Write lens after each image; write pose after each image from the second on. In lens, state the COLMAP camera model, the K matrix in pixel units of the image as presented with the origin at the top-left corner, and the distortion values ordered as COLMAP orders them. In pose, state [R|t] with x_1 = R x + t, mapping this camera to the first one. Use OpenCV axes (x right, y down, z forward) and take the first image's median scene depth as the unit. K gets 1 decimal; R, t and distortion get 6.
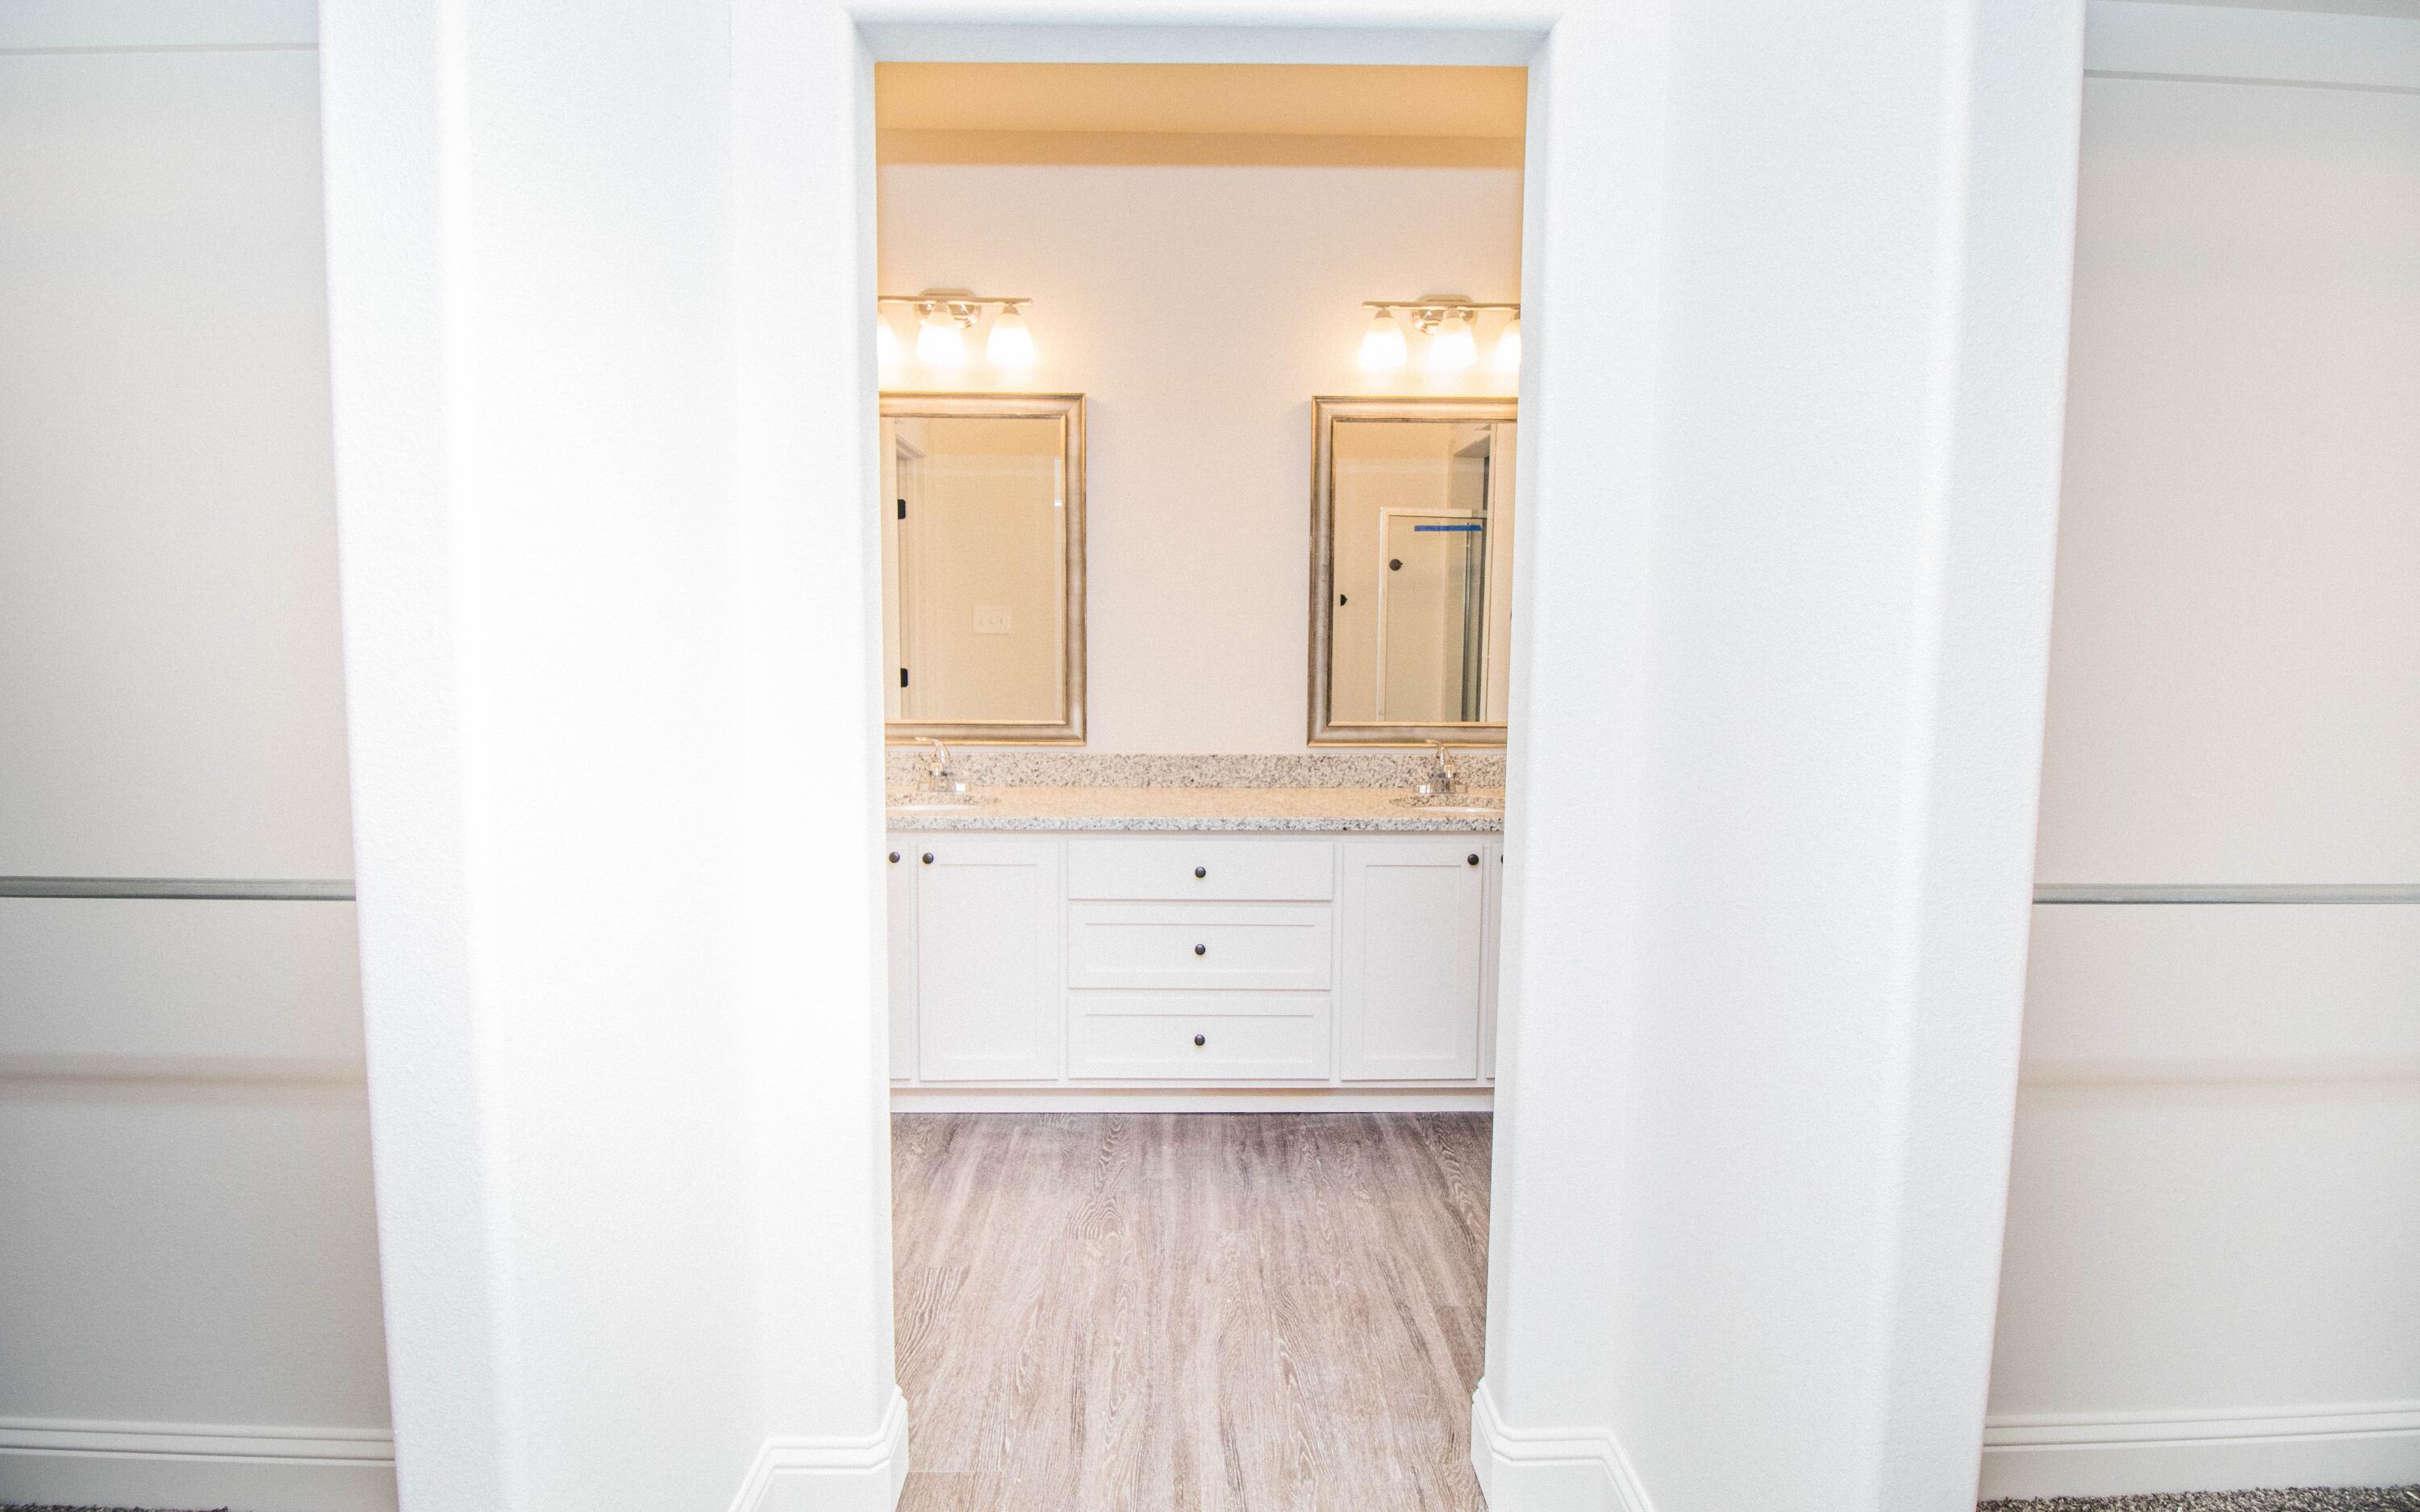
lens RADIAL K [[1108.9, 0, 1192.1], [0, 1108.9, 727.7], [0, 0, 1]] dist [-0.003306, -0.012133]
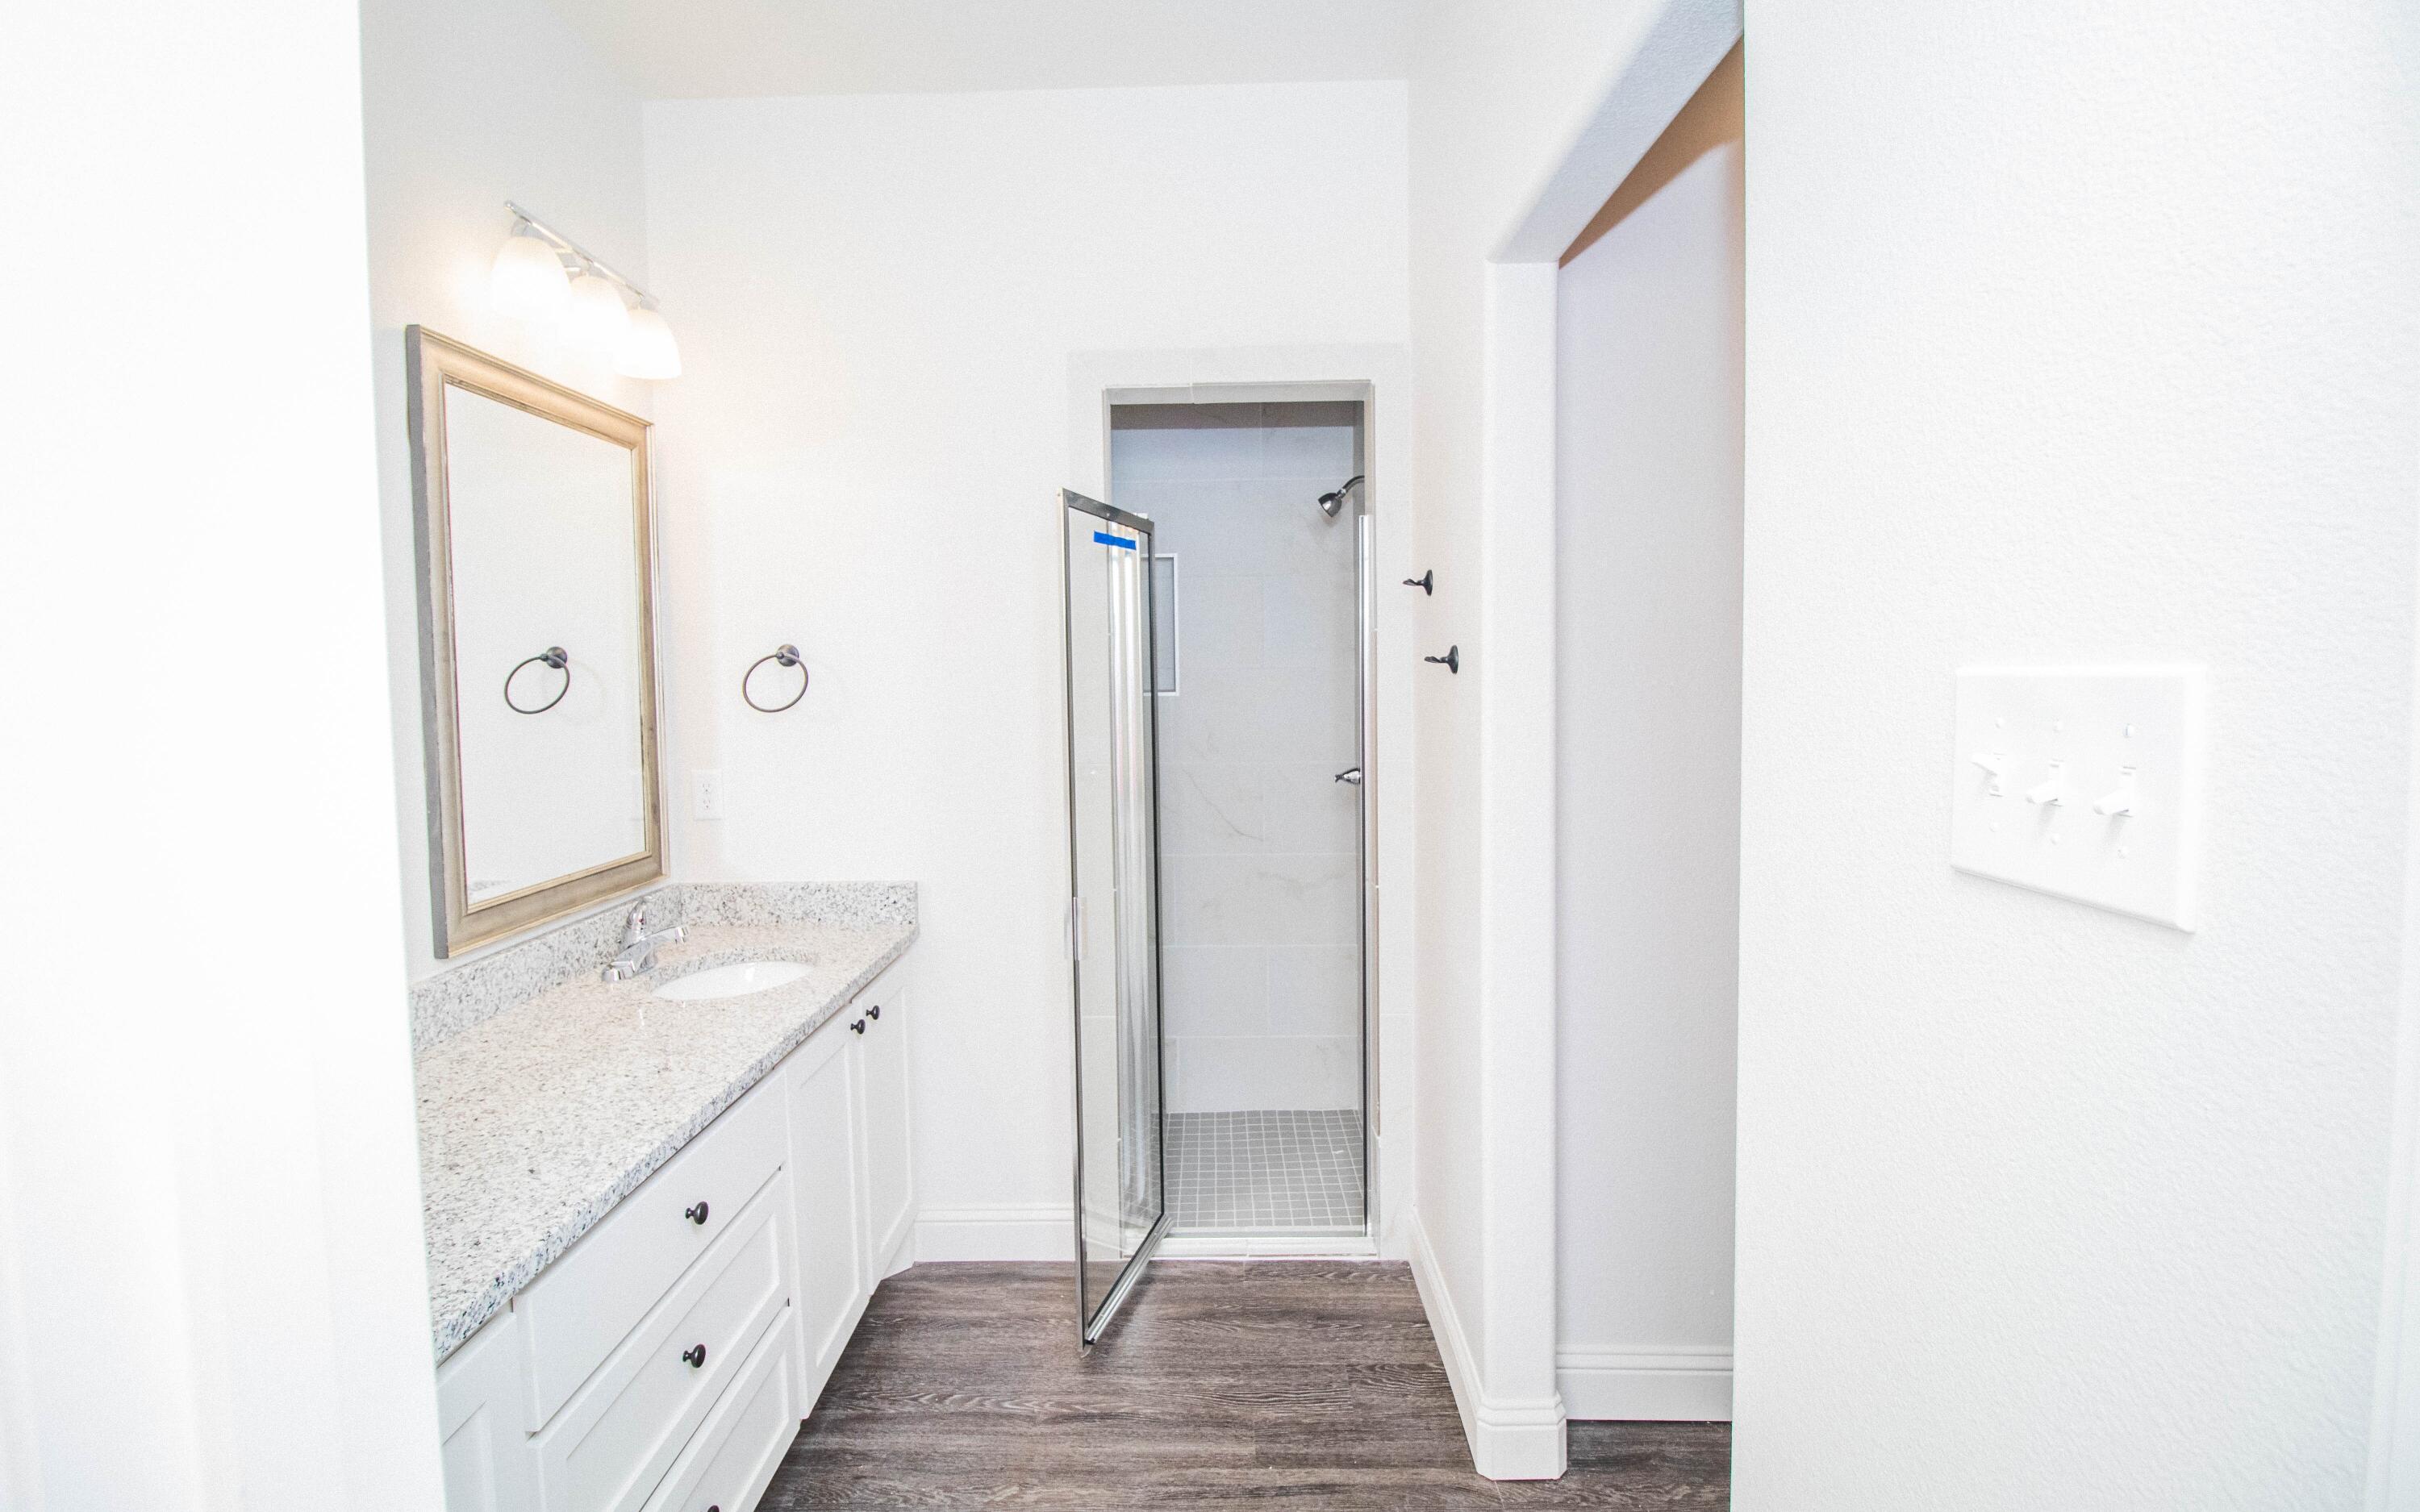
lens RADIAL K [[1108.9, 0, 1192.1], [0, 1108.9, 727.7], [0, 0, 1]] dist [-0.003306, -0.012133]
pose [[0.044258, -0.055843, 0.997458, -0.424354], [0.098105, 0.993854, 0.051288, -0.090122], [-0.994191, 0.095585, 0.049464, 0.603360]]
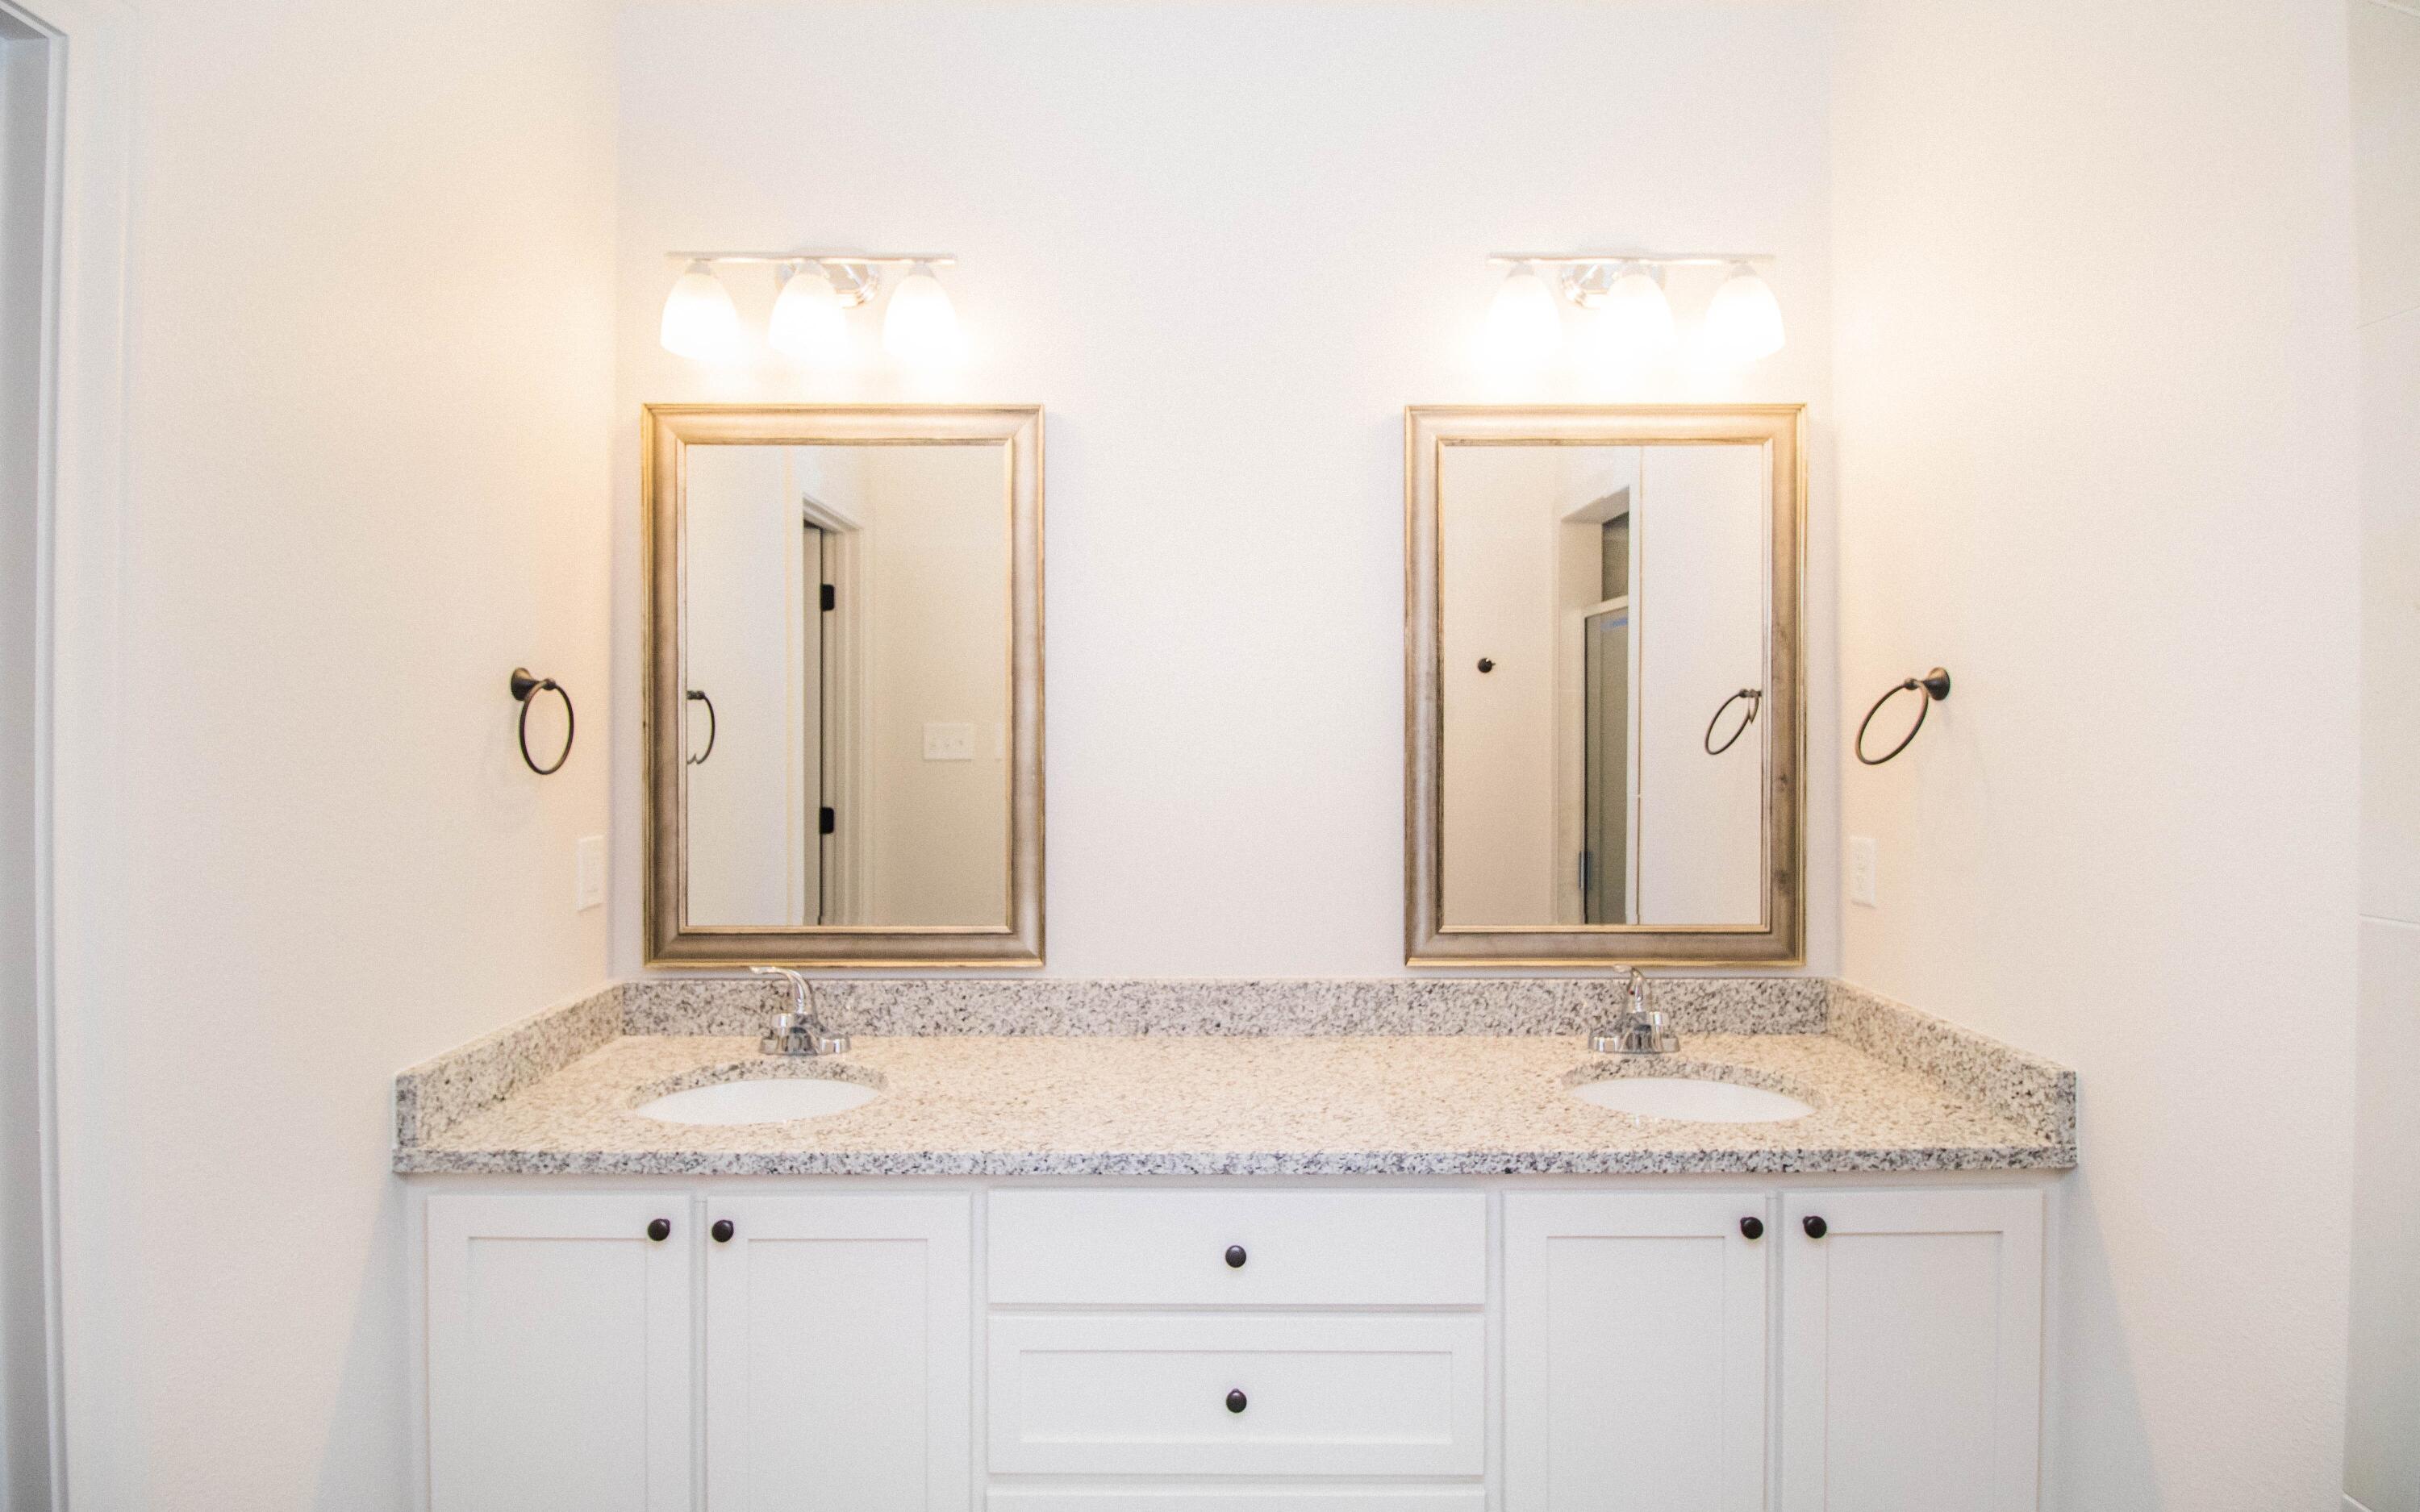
lens RADIAL K [[1108.9, 0, 1192.1], [0, 1108.9, 727.7], [0, 0, 1]] dist [-0.003306, -0.012133]
pose [[0.999797, -0.006428, -0.019111, -0.001300], [0.004769, 0.996317, -0.085609, -0.063366], [0.019591, 0.085501, 0.996145, 0.382135]]
